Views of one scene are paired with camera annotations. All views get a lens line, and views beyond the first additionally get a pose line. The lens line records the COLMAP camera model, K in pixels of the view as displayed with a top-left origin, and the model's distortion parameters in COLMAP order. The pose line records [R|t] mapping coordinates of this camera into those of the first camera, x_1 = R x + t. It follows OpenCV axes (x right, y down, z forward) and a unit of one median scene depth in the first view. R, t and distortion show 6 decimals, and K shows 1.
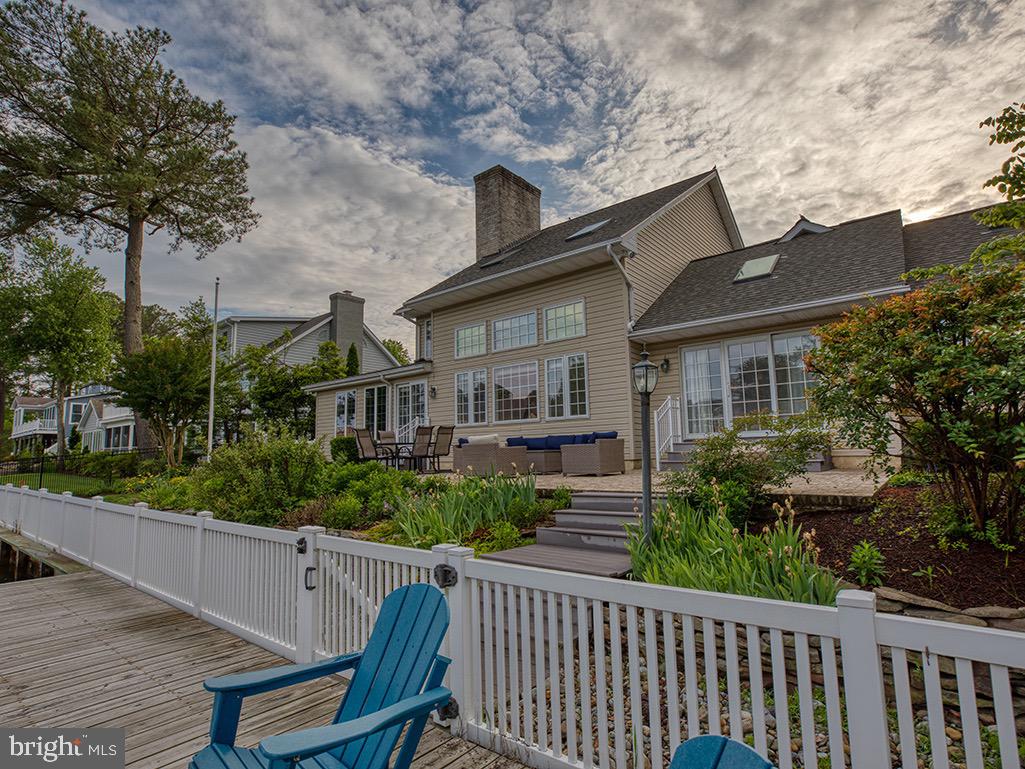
lens RADIAL K [[525.7, 0, 512.5], [0, 525.7, 384.5], [0, 0, 1]] dist [-0.033074, 0.000417]
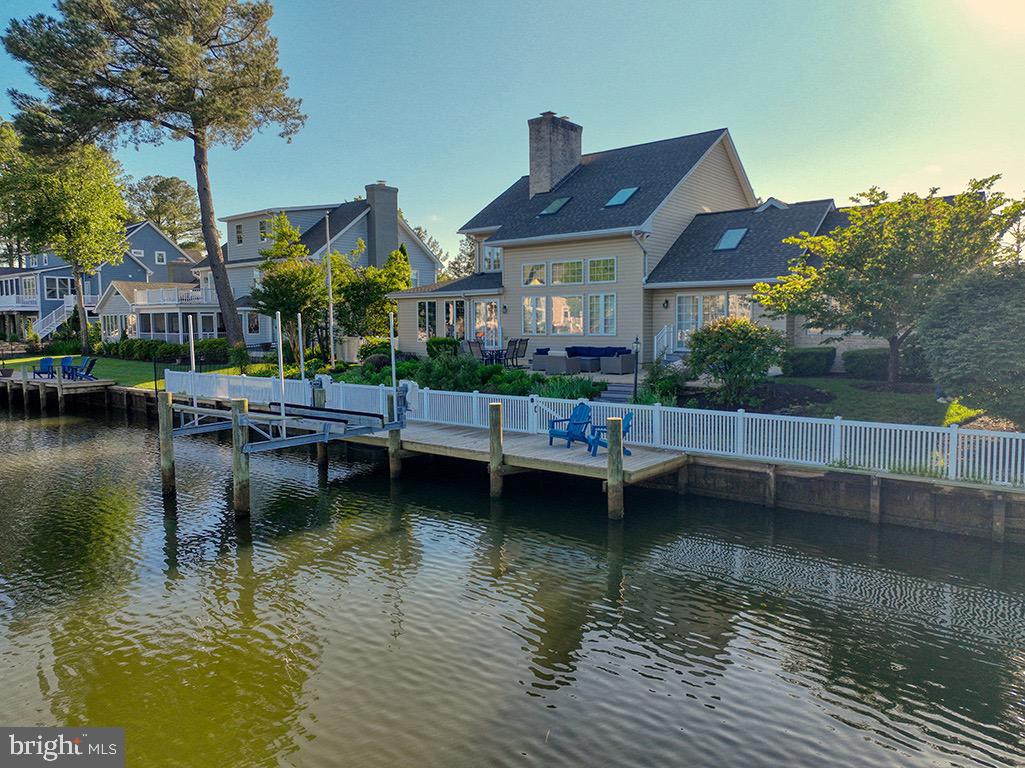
lens RADIAL K [[719.7, 0, 515.2], [0, 719.7, 382.2], [0, 0, 1]] dist [0.006803, 0.001552]
pose [[0.999862, 0.010269, 0.013093, -0.040556], [-0.012833, 0.976772, 0.213898, -0.056958], [-0.010593, -0.214036, 0.976768, -0.250707]]
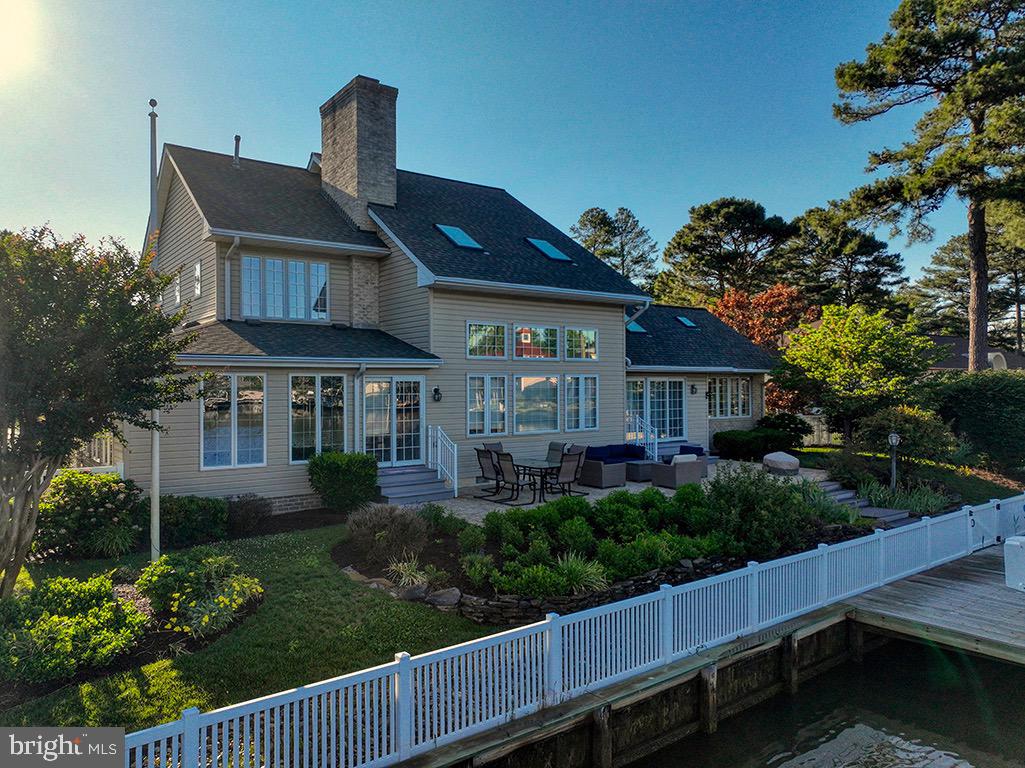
lens RADIAL K [[719.7, 0, 515.2], [0, 719.7, 382.2], [0, 0, 1]] dist [0.006803, 0.001552]
pose [[0.226508, 0.026317, 0.973654, -0.335054], [-0.132243, 0.991209, 0.003973, -0.005905], [-0.964990, -0.129659, 0.227997, 0.180842]]
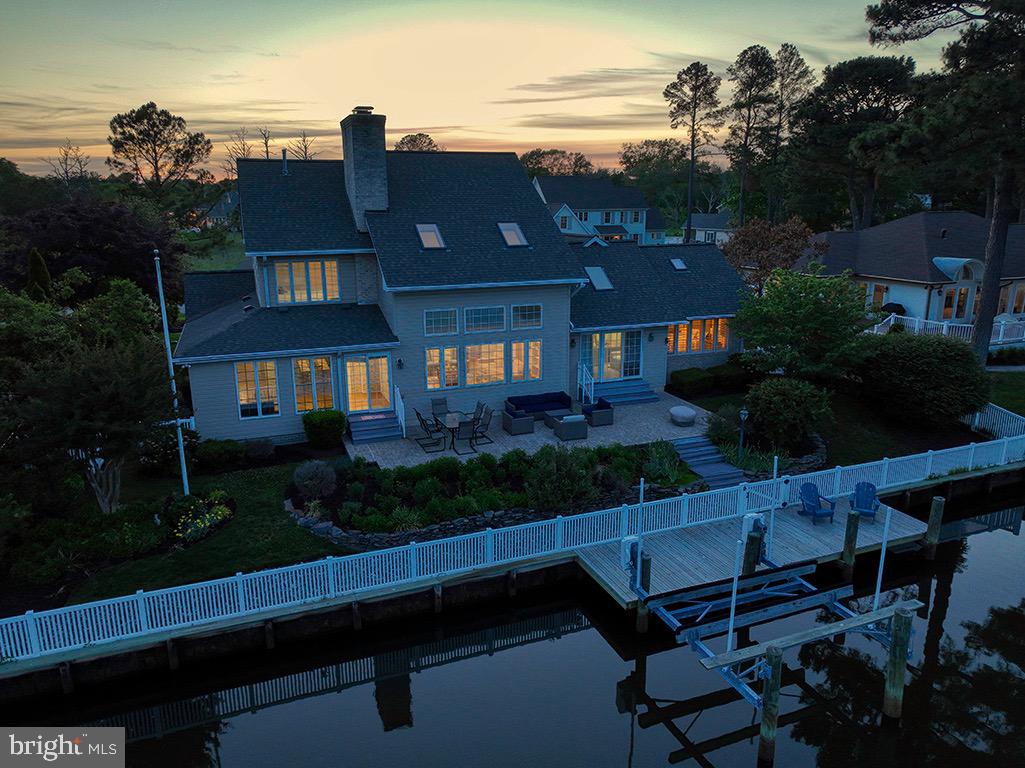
lens RADIAL K [[719.7, 0, 515.2], [0, 719.7, 382.2], [0, 0, 1]] dist [0.006803, 0.001552]
pose [[0.485507, -0.194044, 0.852426, -0.388721], [-0.125355, 0.949528, 0.287545, -0.121008], [-0.865199, -0.246461, 0.436678, 0.024510]]
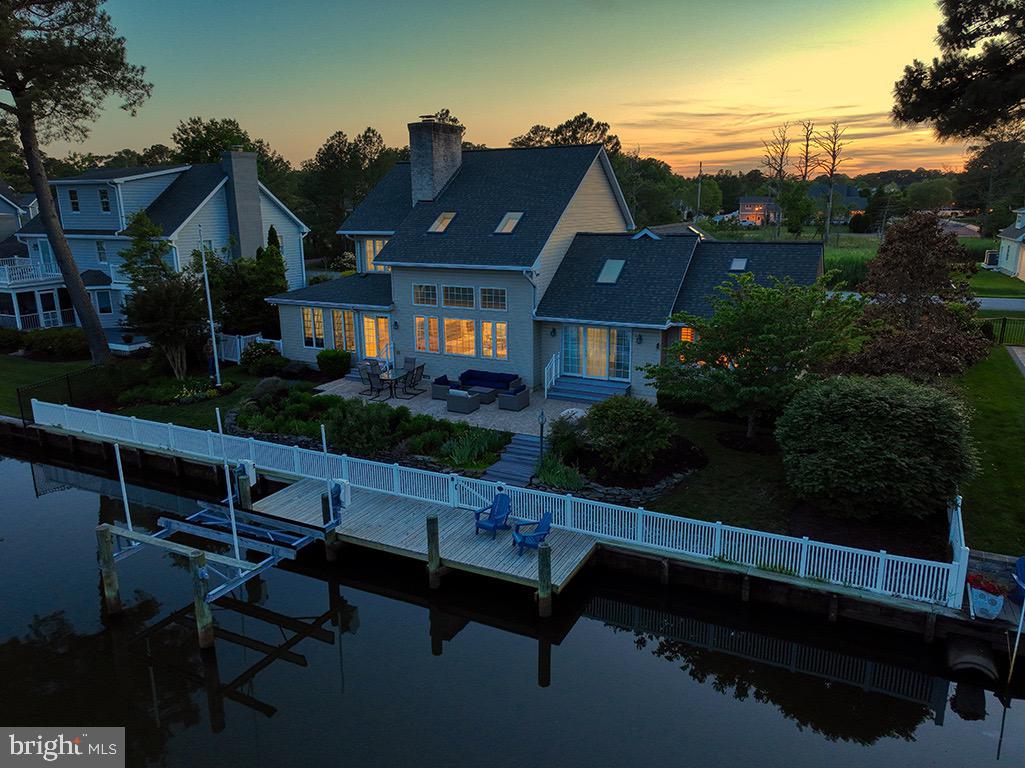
lens RADIAL K [[719.7, 0, 515.2], [0, 719.7, 382.2], [0, 0, 1]] dist [0.006803, 0.001552]
pose [[0.974438, -0.041871, 0.220720, -0.075910], [-0.042805, 0.929875, 0.365377, -0.158334], [-0.220540, -0.365485, 0.904313, -0.247866]]
